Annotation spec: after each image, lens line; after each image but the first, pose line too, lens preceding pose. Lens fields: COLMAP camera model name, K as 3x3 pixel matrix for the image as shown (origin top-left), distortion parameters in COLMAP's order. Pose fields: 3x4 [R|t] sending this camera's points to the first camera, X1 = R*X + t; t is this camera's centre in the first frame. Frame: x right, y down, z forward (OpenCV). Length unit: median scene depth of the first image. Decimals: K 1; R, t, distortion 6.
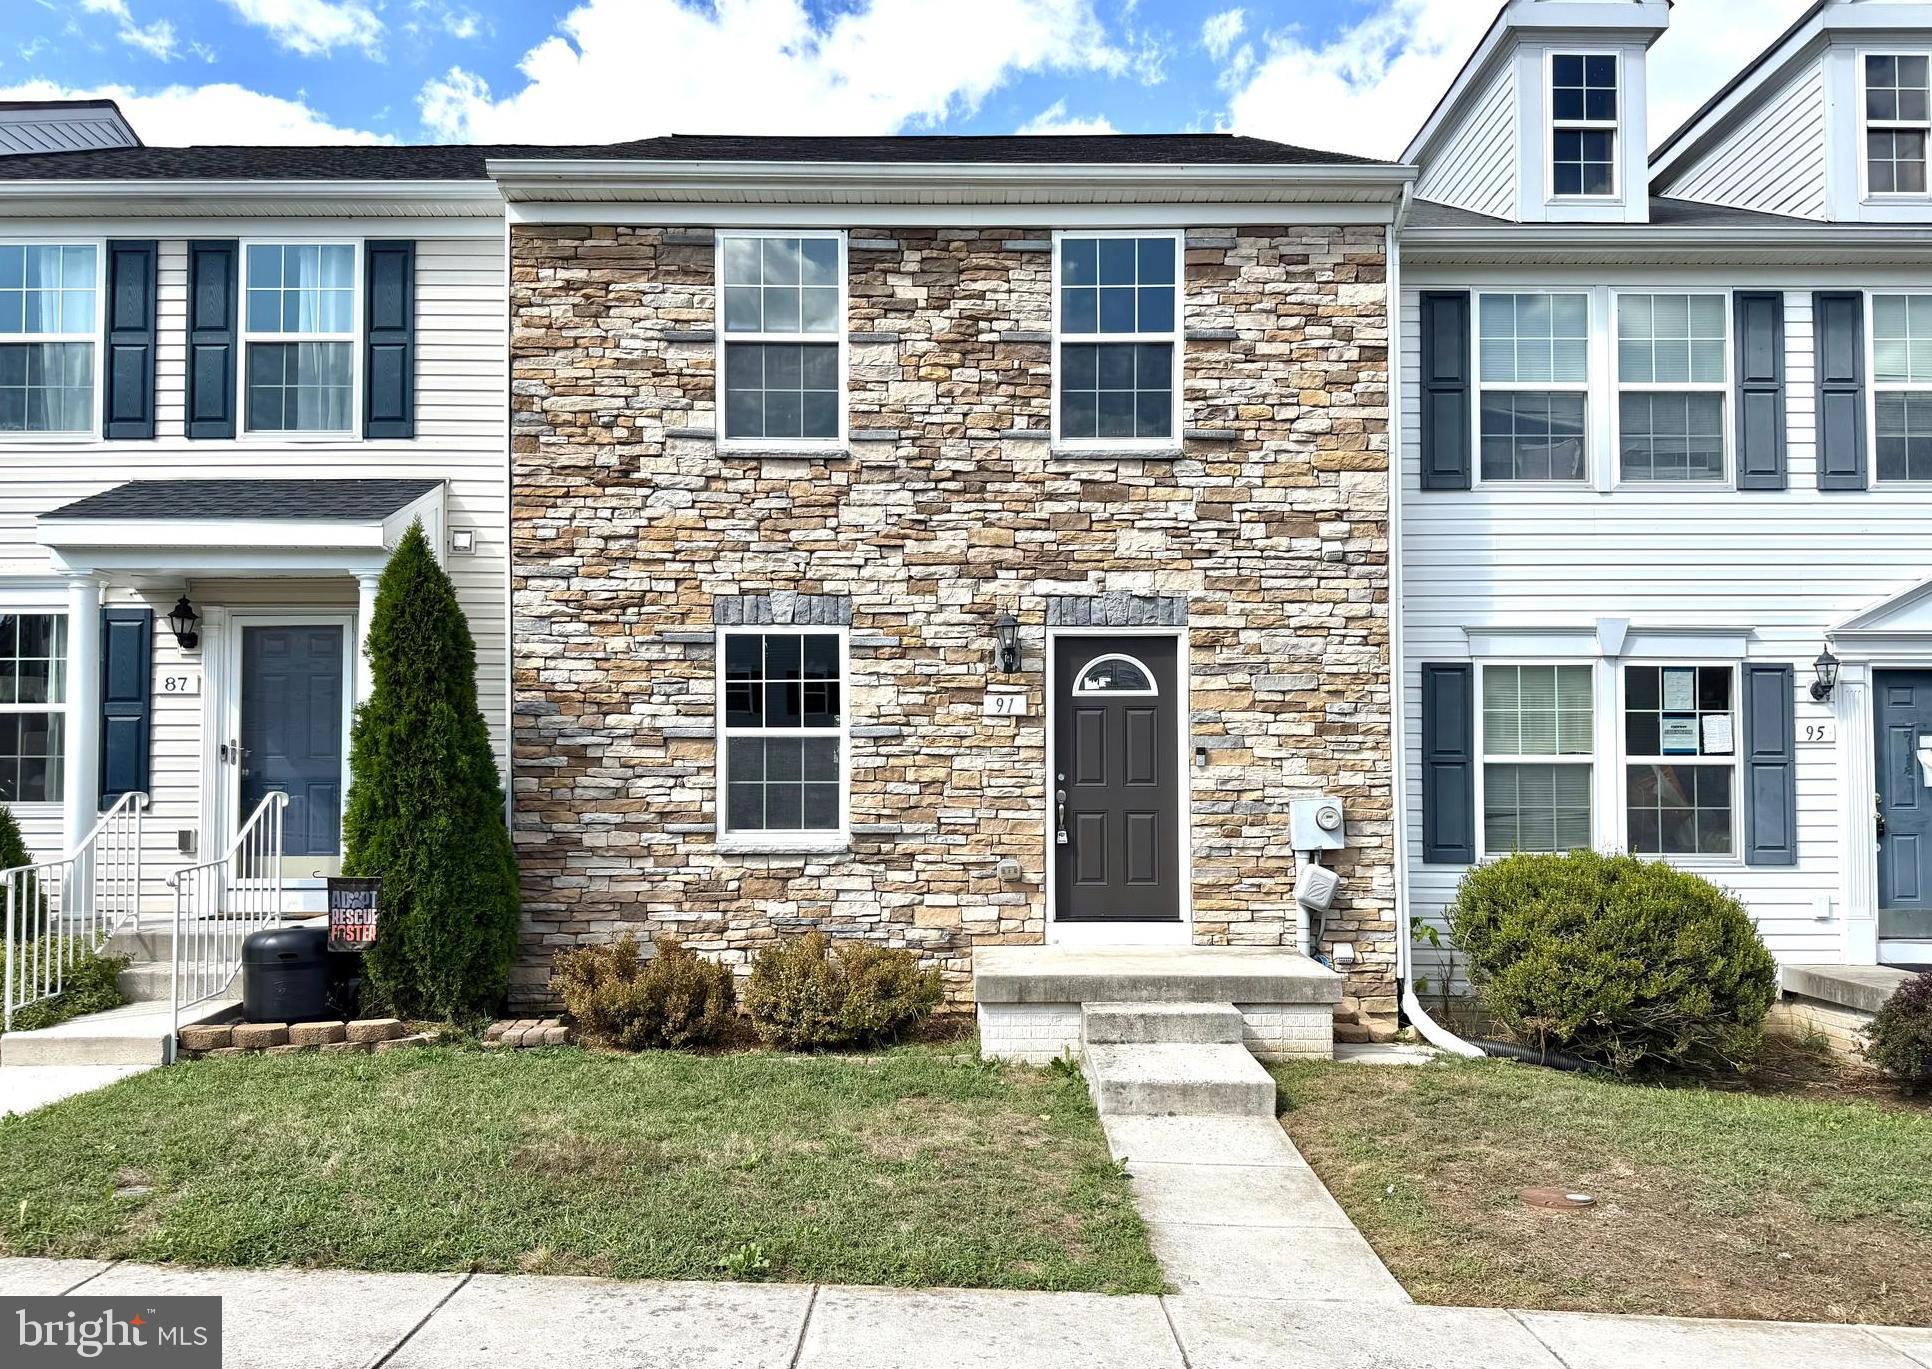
lens RADIAL K [[1418.1, 0, 1047.2], [0, 1418.1, 767.1], [0, 0, 1]] dist [0.093998, -0.057120]
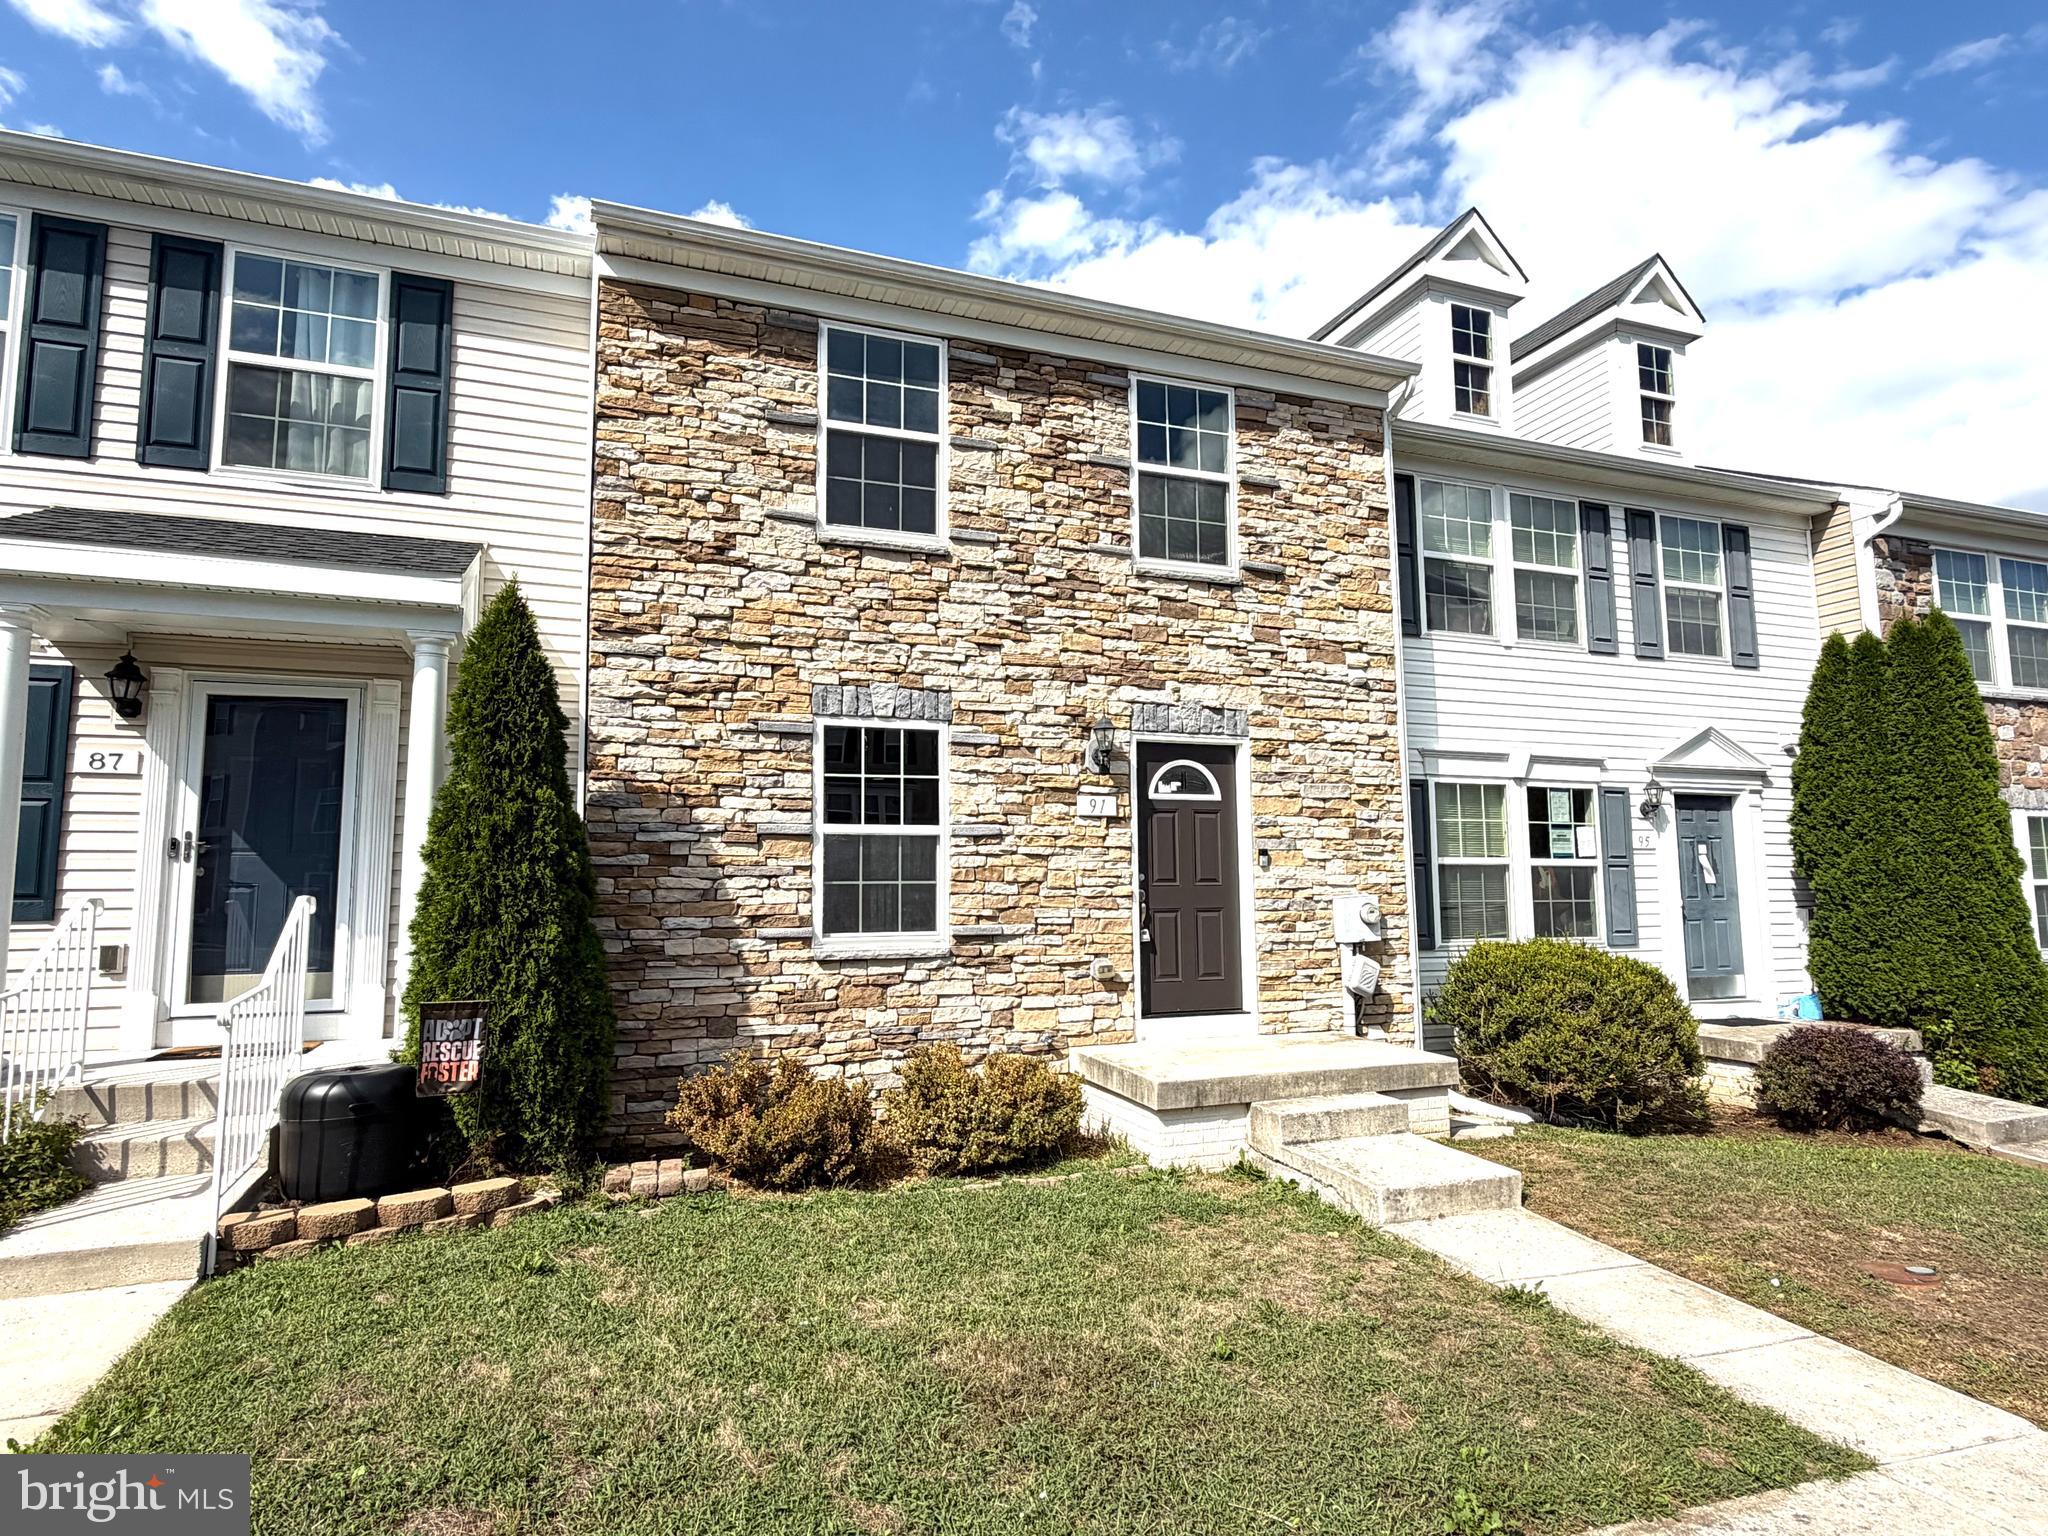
lens RADIAL K [[1118.1, 0, 1033.9], [0, 1118.1, 777.6], [0, 0, 1]] dist [0.005830, 0.012054]
pose [[0.939572, 0.029120, 0.341111, -0.345566], [-0.001318, 0.996676, -0.081454, 0.001619], [-0.342349, 0.076082, 0.936487, 0.258239]]
